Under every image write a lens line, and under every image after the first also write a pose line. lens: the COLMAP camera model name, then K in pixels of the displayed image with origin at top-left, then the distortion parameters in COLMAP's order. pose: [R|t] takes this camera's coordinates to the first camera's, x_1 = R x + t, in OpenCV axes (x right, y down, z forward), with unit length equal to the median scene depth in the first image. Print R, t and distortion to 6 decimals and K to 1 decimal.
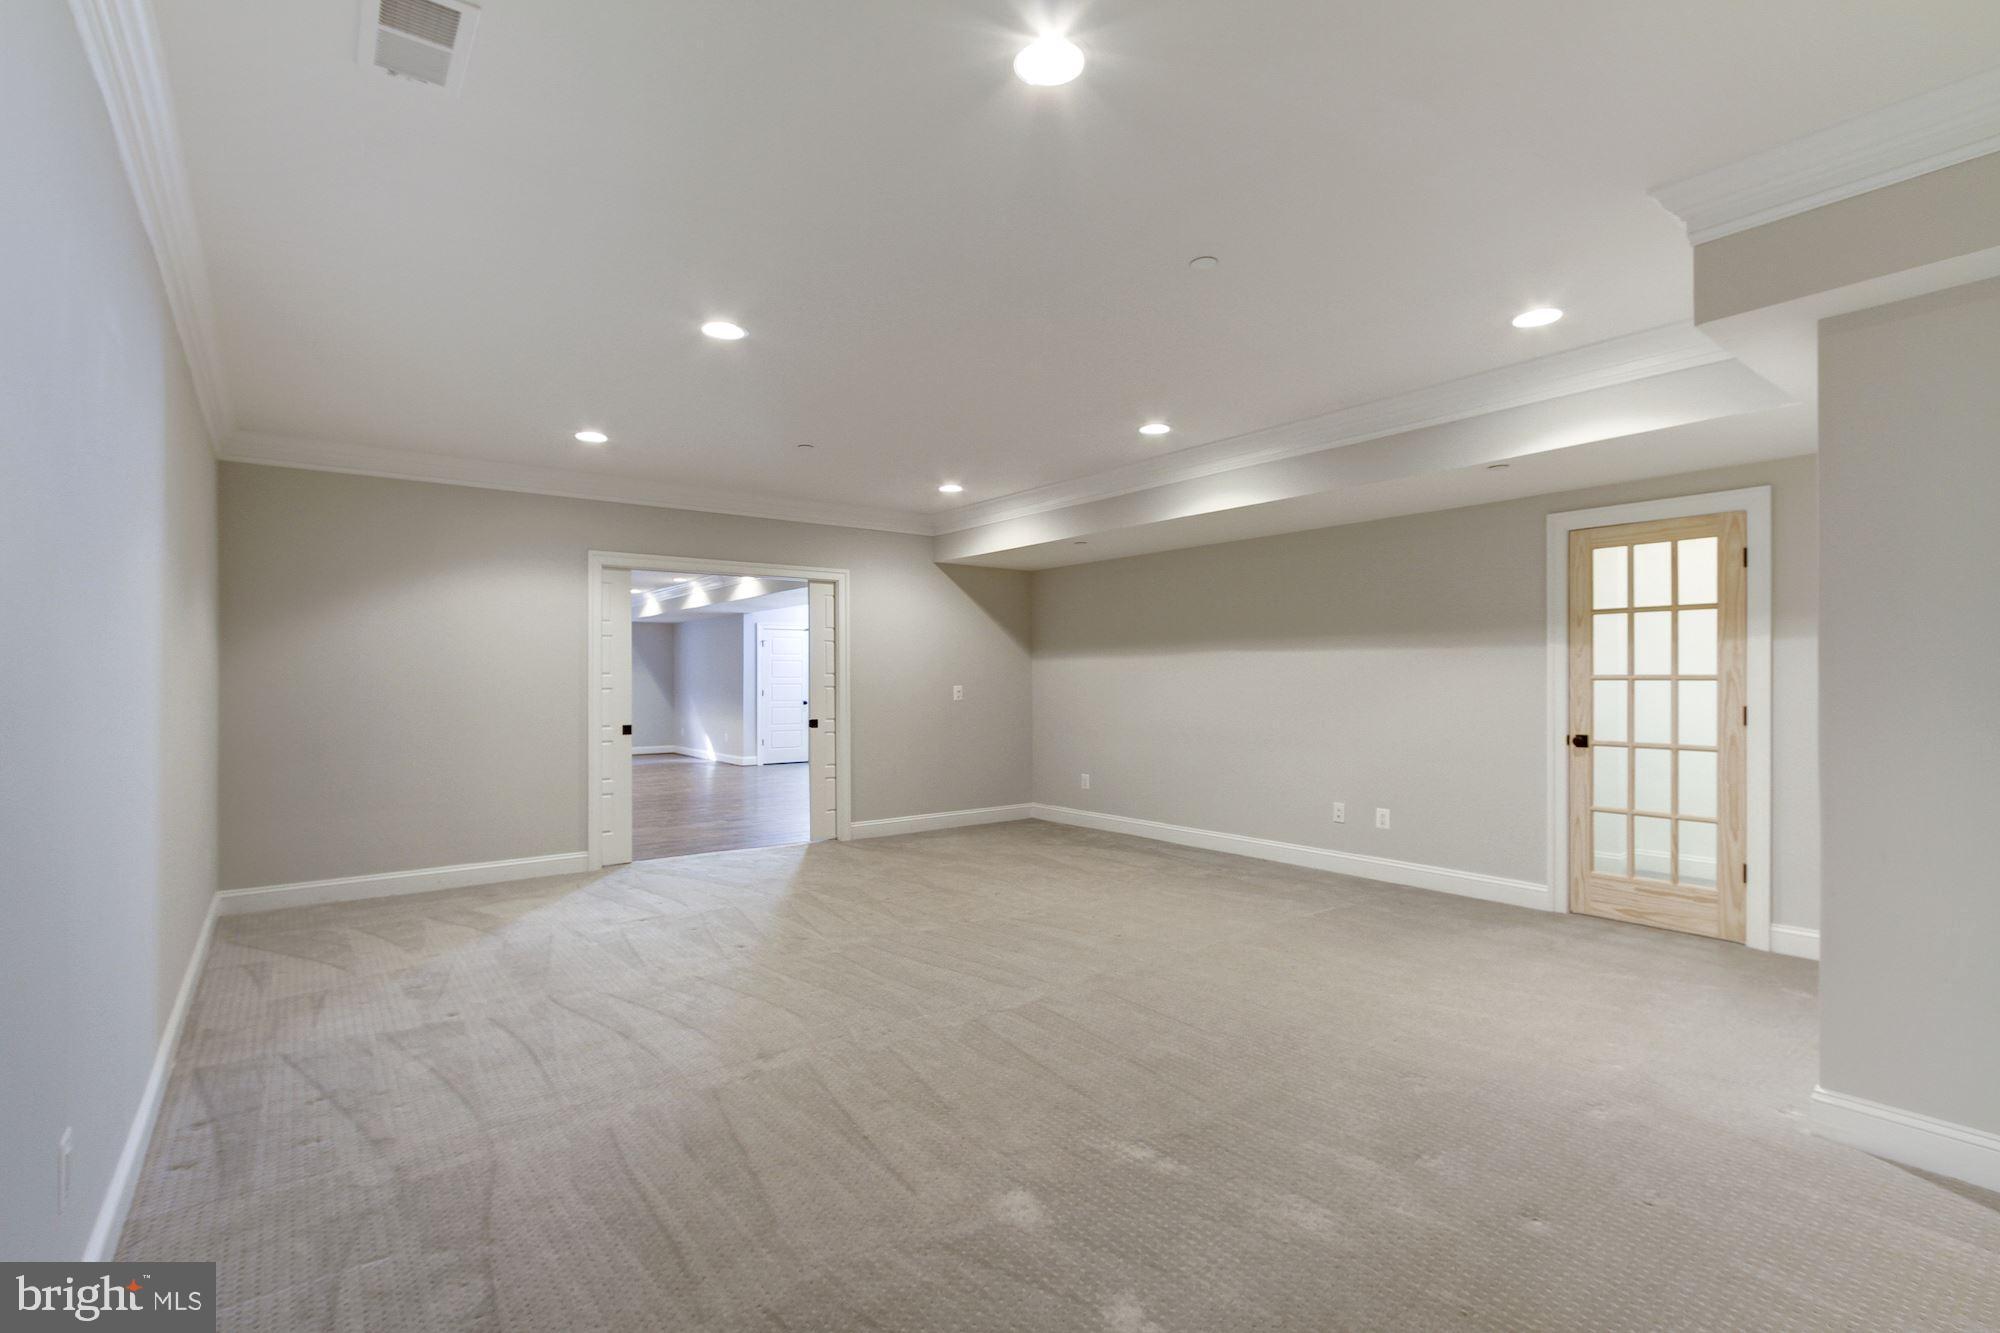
lens RADIAL K [[941.9, 0, 1005.1], [0, 941.9, 676.3], [0, 0, 1]] dist [-0.003439, 0.001880]
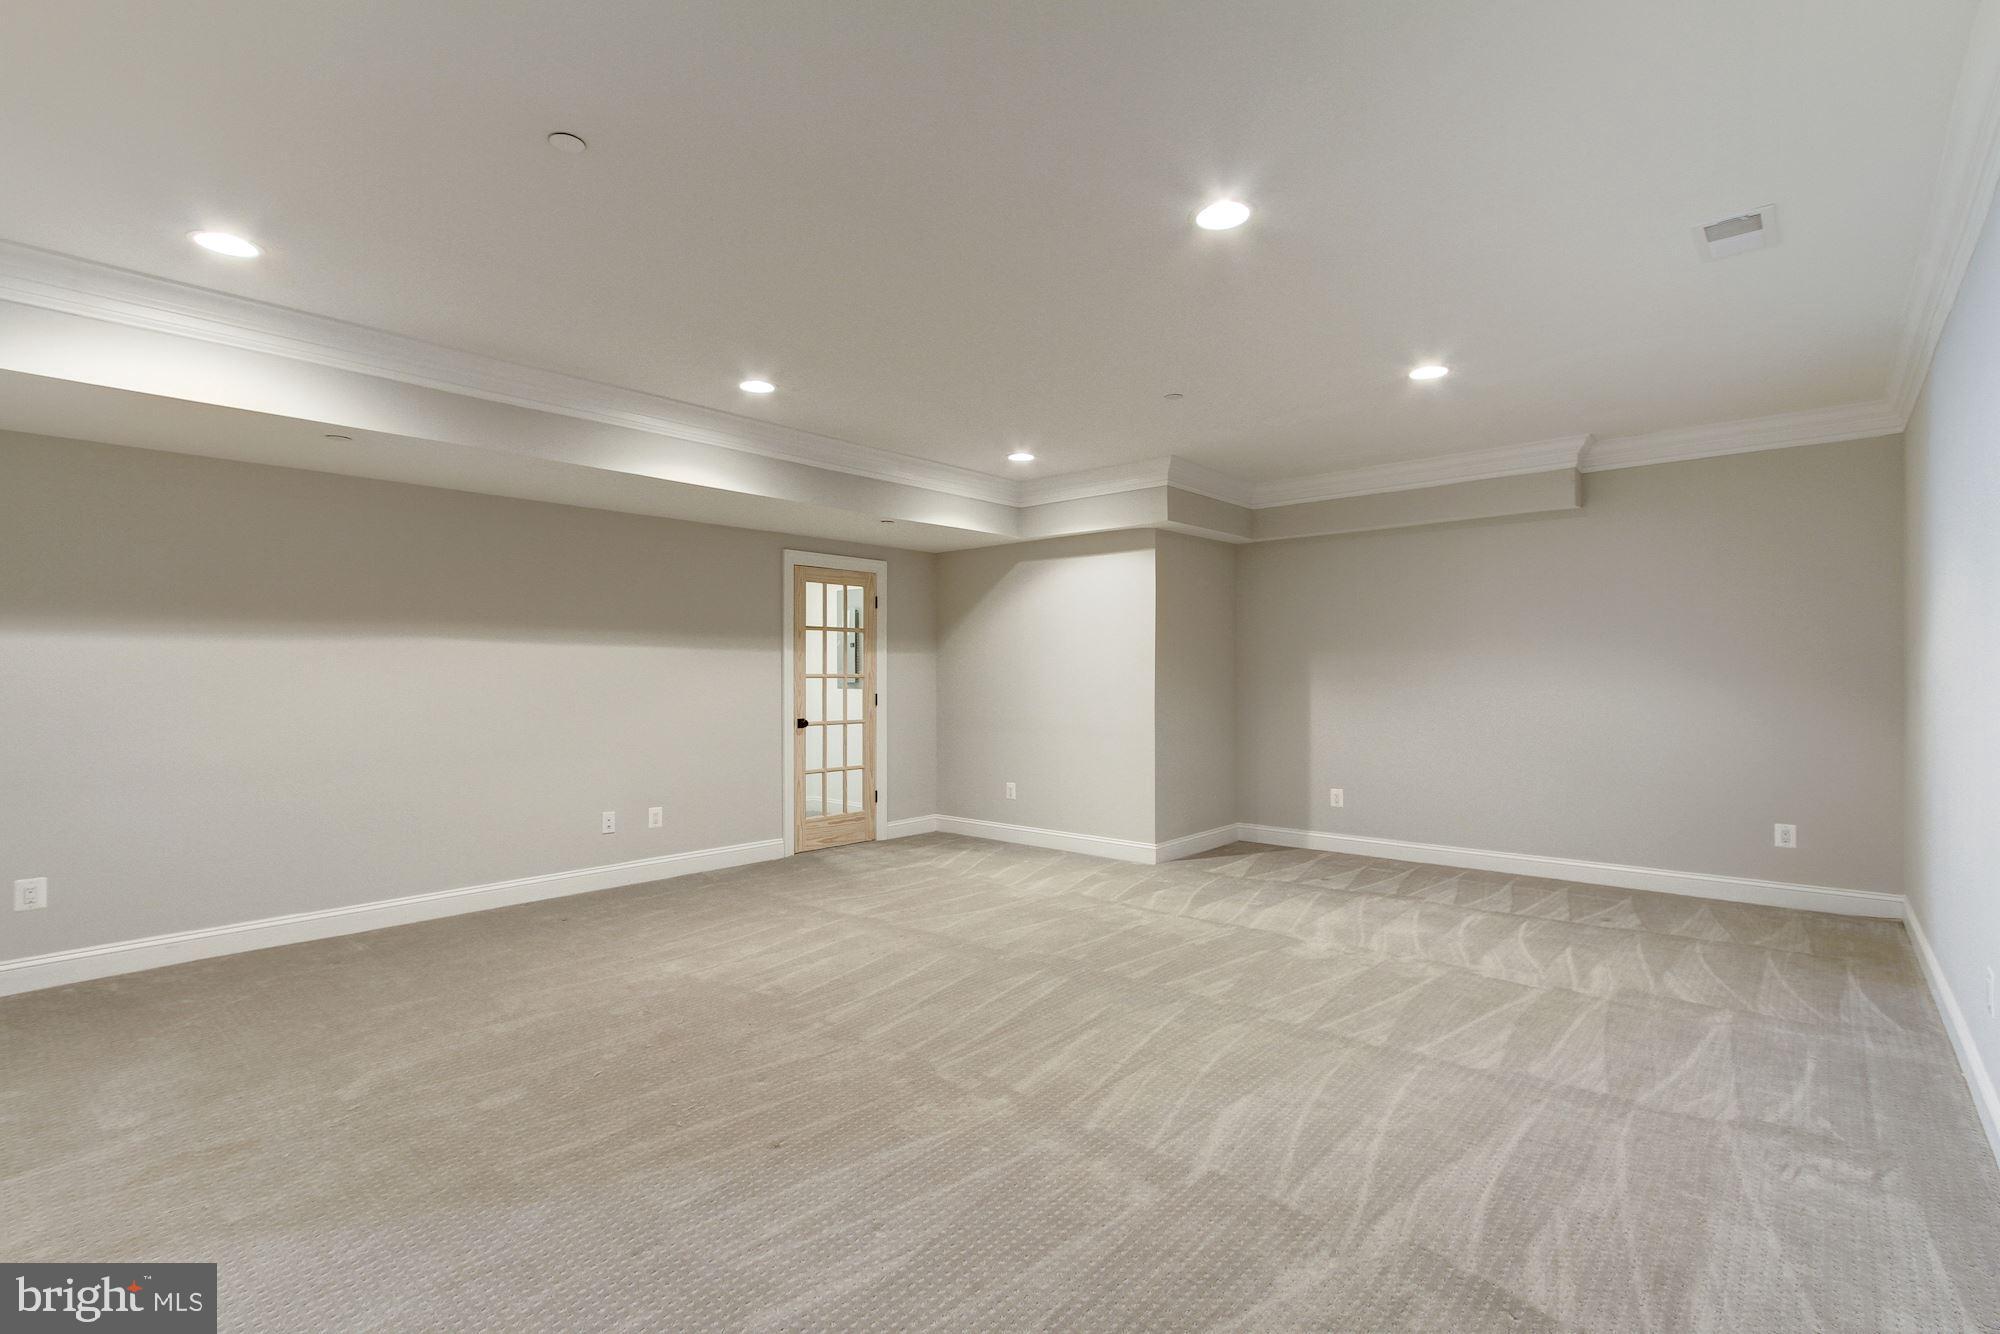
lens RADIAL K [[941.9, 0, 999.7], [0, 941.9, 669.4], [0, 0, 1]] dist [-0.003439, 0.001880]
pose [[-0.193785, 0.010025, 0.980993, -0.781943], [-0.000587, 0.999946, -0.010335, 0.006014], [-0.981044, -0.002579, -0.193769, 1.013630]]
